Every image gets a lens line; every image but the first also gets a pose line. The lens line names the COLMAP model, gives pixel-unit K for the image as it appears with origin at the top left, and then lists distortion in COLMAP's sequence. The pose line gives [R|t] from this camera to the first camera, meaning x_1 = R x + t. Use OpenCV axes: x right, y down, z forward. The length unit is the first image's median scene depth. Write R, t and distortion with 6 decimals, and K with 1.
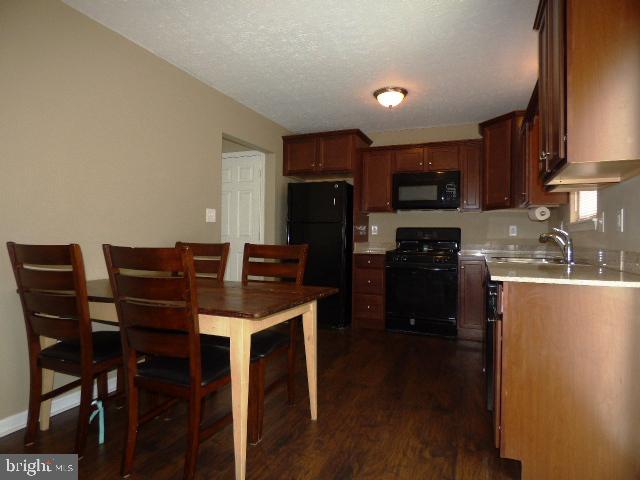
lens RADIAL K [[383.9, 0, 320.0], [0, 383.9, 240.0], [0, 0, 1]] dist [-0.003546, -0.000541]
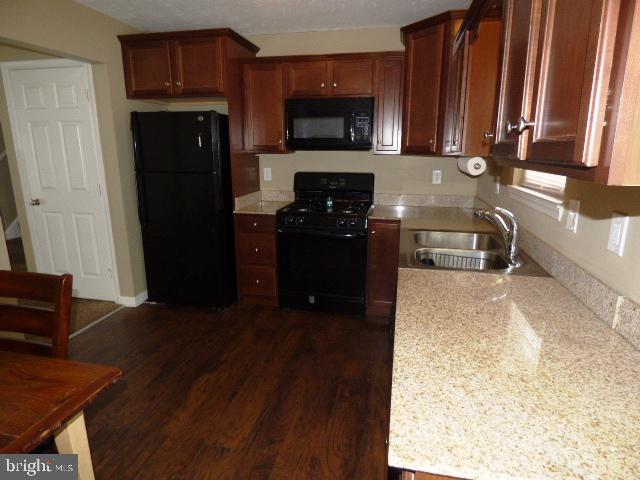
lens RADIAL K [[383.9, 0, 320.0], [0, 383.9, 240.0], [0, 0, 1]] dist [-0.003546, -0.000541]
pose [[0.983591, -0.051942, 0.172773, 0.118216], [0.011166, 0.973349, 0.229056, -0.081130], [-0.180066, -0.223368, 0.957958, 0.248256]]
